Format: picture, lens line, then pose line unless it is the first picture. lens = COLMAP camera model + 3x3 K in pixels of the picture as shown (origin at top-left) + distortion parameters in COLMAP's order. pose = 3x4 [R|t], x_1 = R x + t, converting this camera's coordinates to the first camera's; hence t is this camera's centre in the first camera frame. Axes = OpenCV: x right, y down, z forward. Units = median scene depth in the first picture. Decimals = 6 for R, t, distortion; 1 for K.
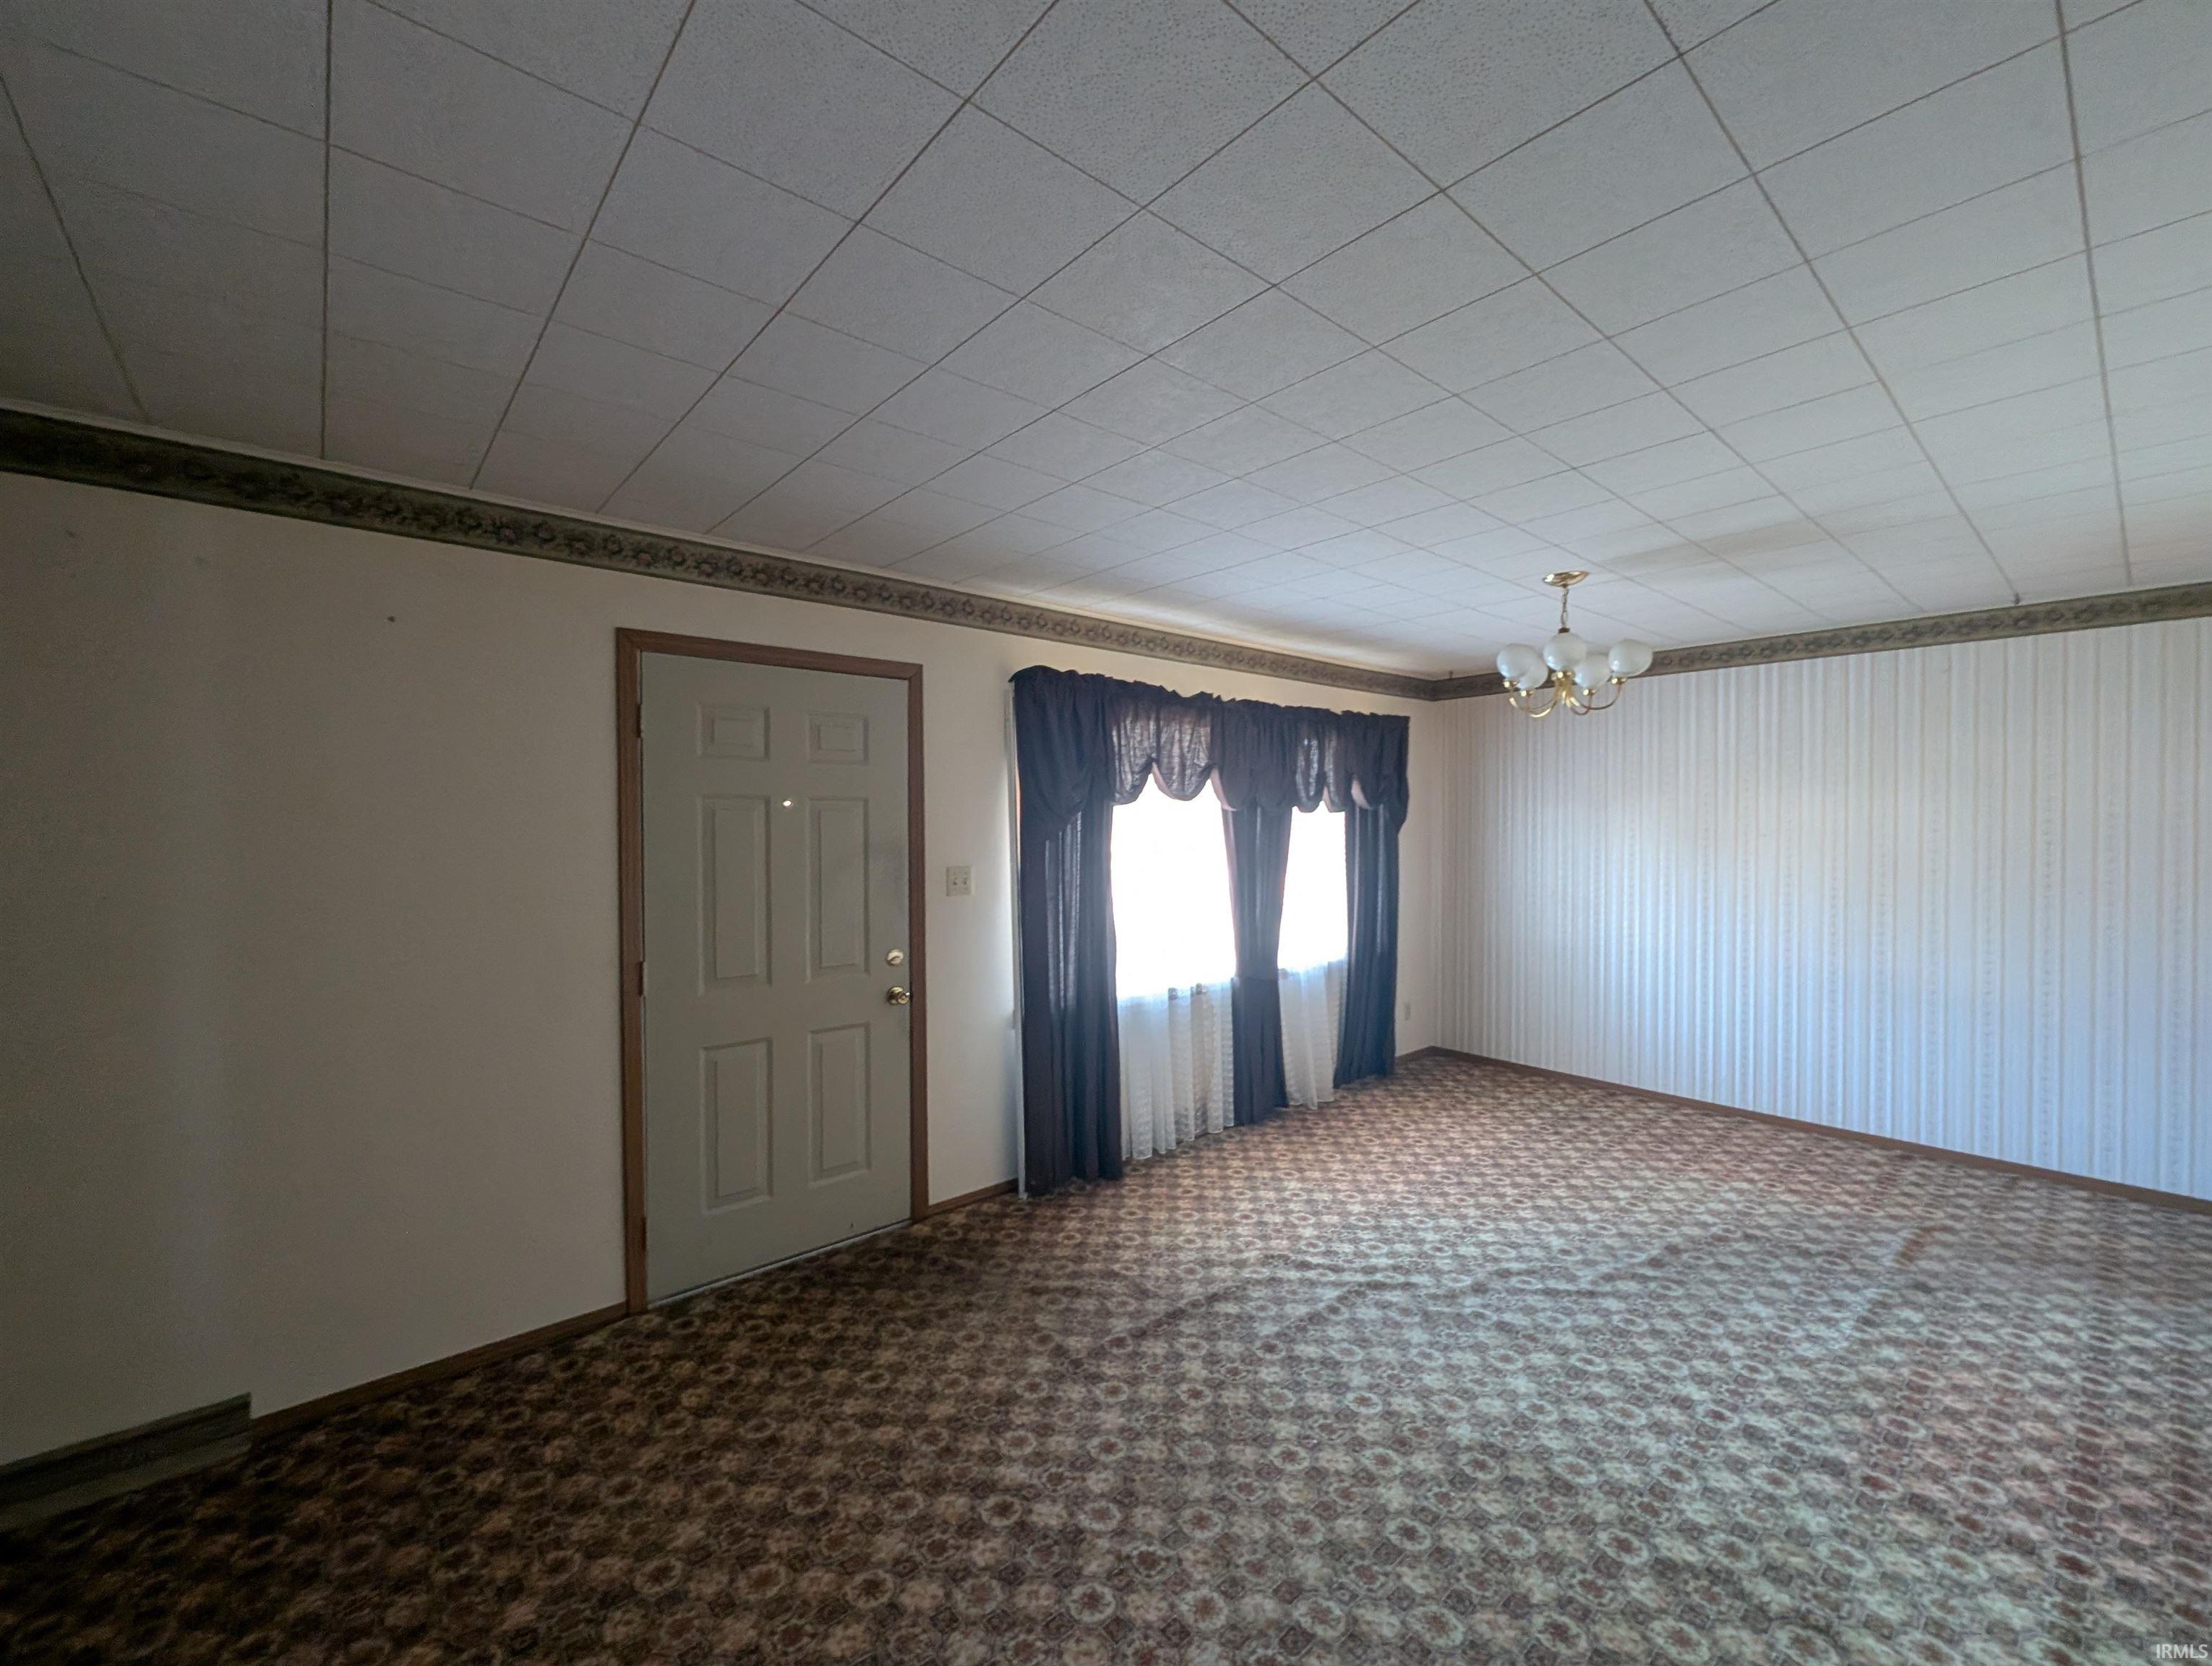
lens RADIAL K [[908.0, 0, 1109.3], [0, 908.0, 836.3], [0, 0, 1]] dist [0.000757, -0.002066]
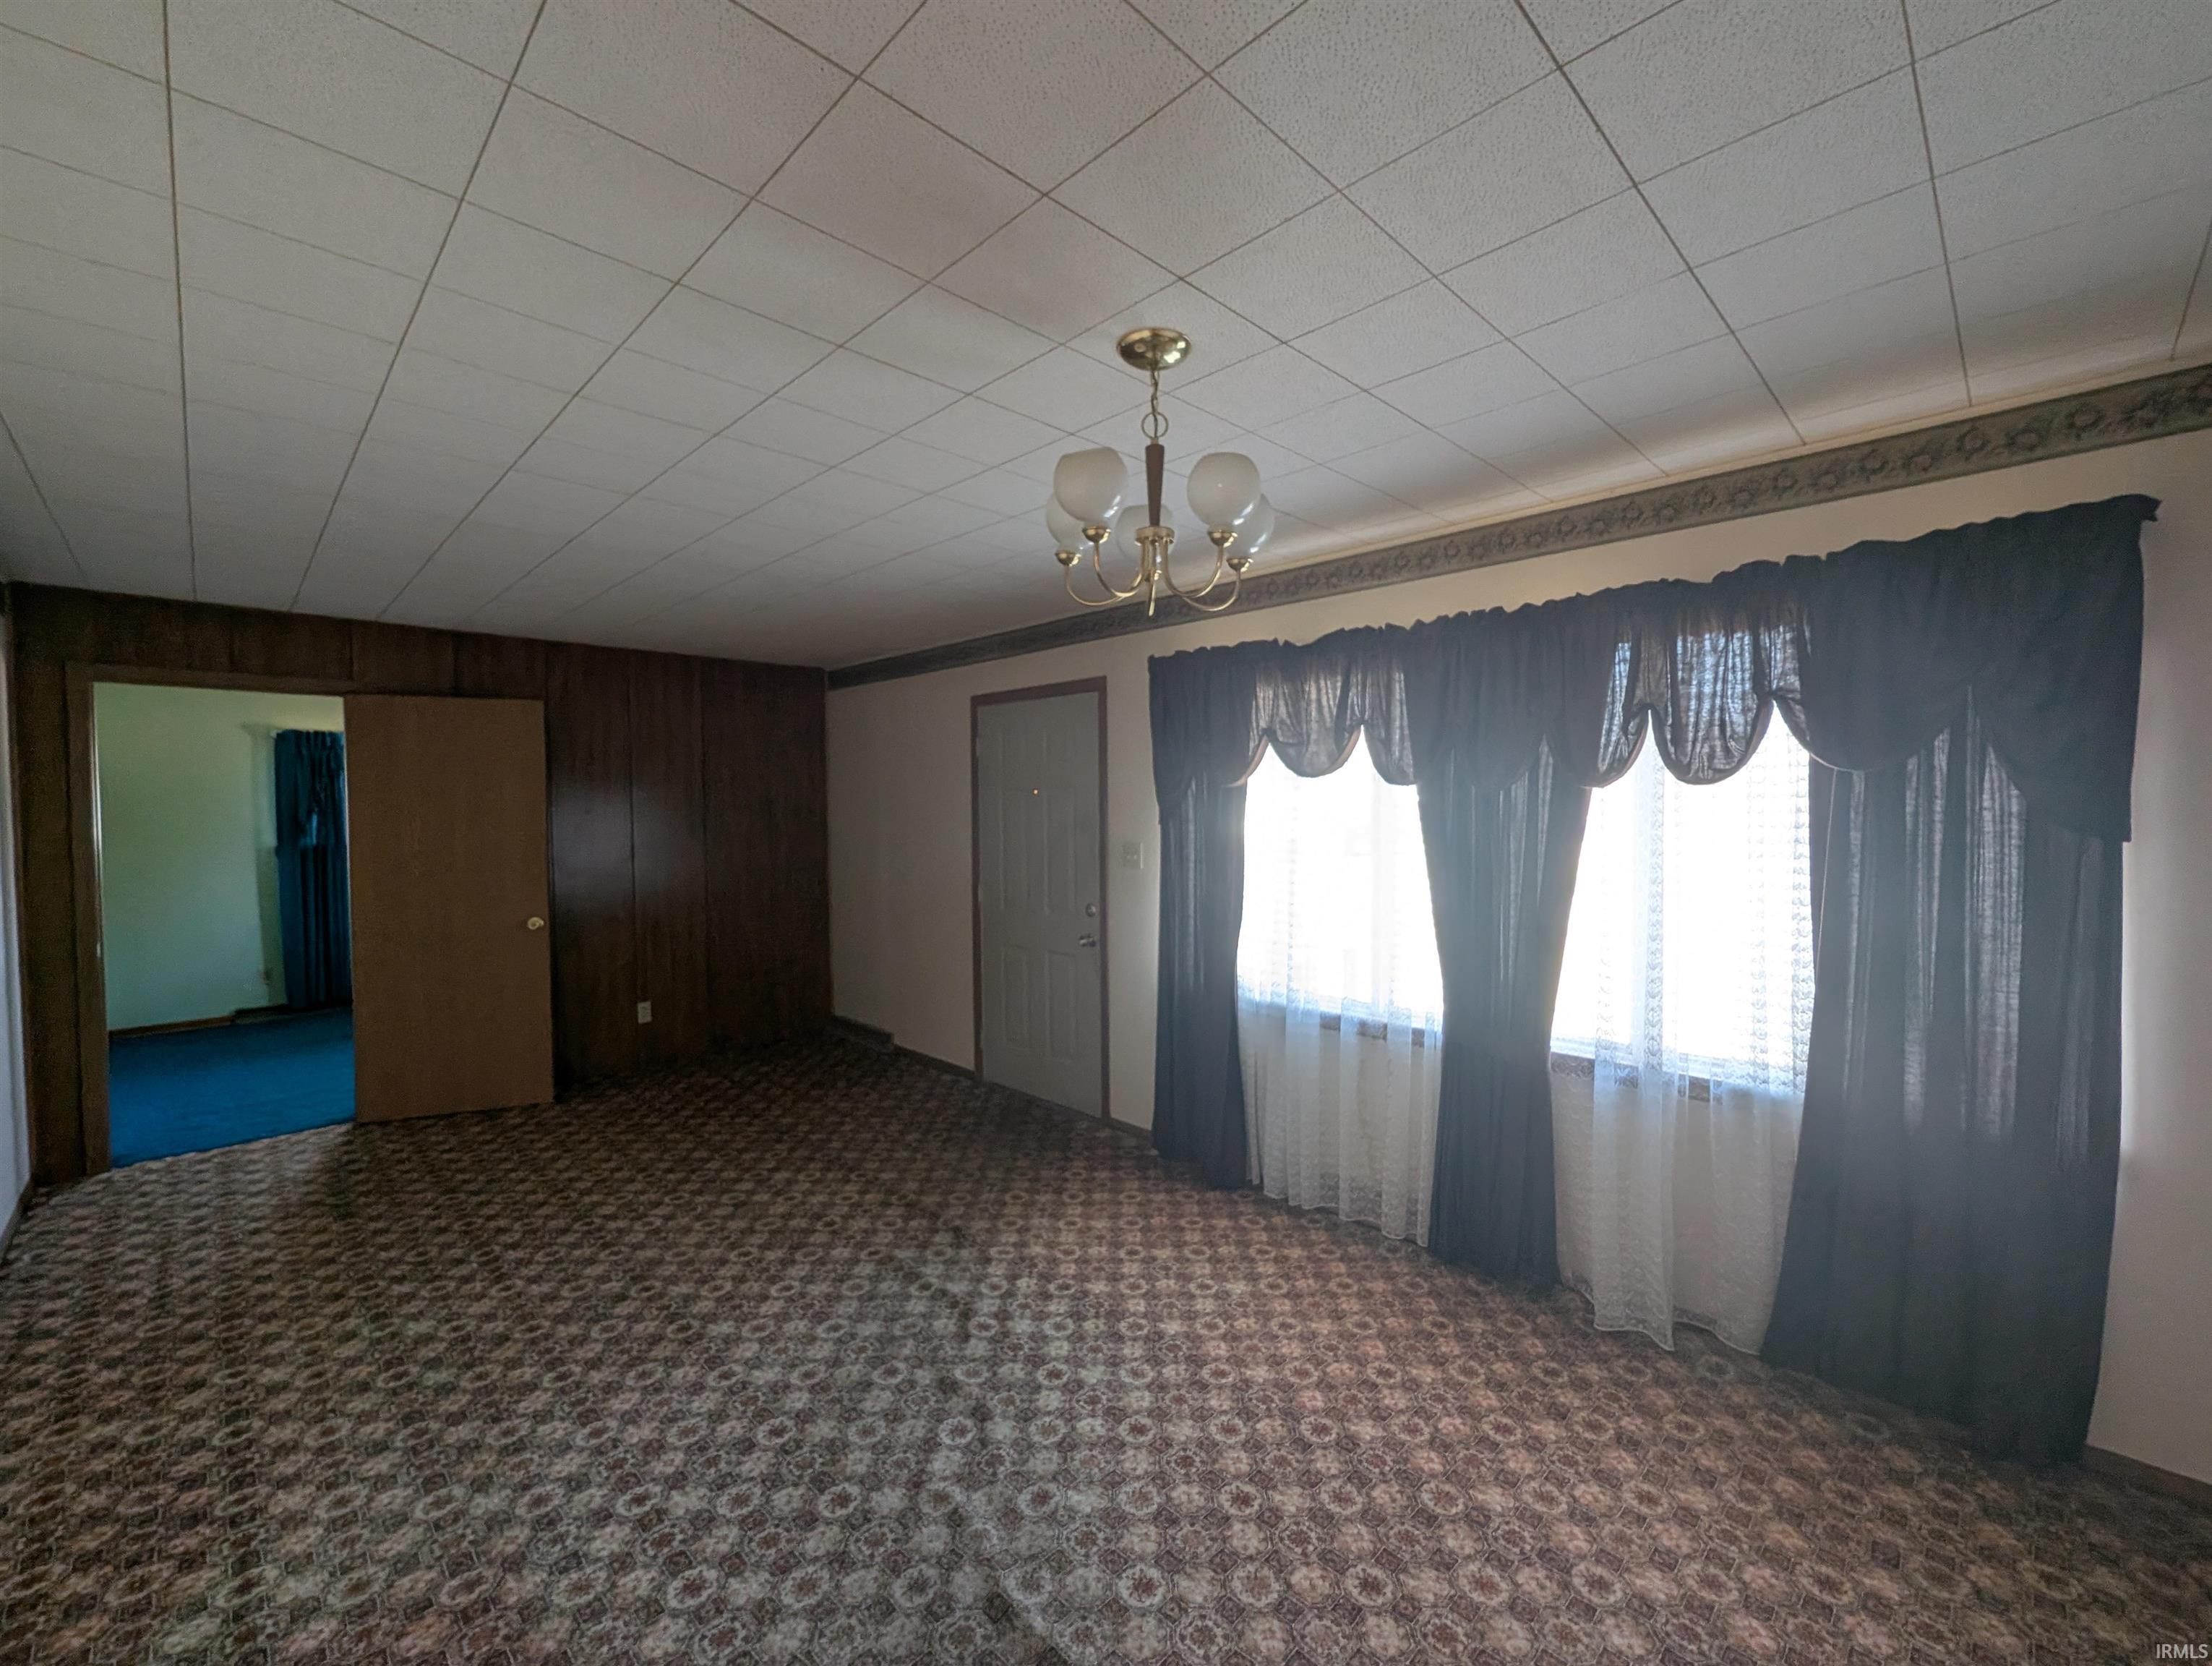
lens RADIAL K [[908.0, 0, 1099.3], [0, 908.0, 833.7], [0, 0, 1]] dist [0.000757, -0.002066]
pose [[0.062046, 0.036455, -0.997407, 1.049809], [-0.006418, 0.999327, 0.036126, -0.020630], [0.998053, 0.004160, 0.062238, 0.942649]]
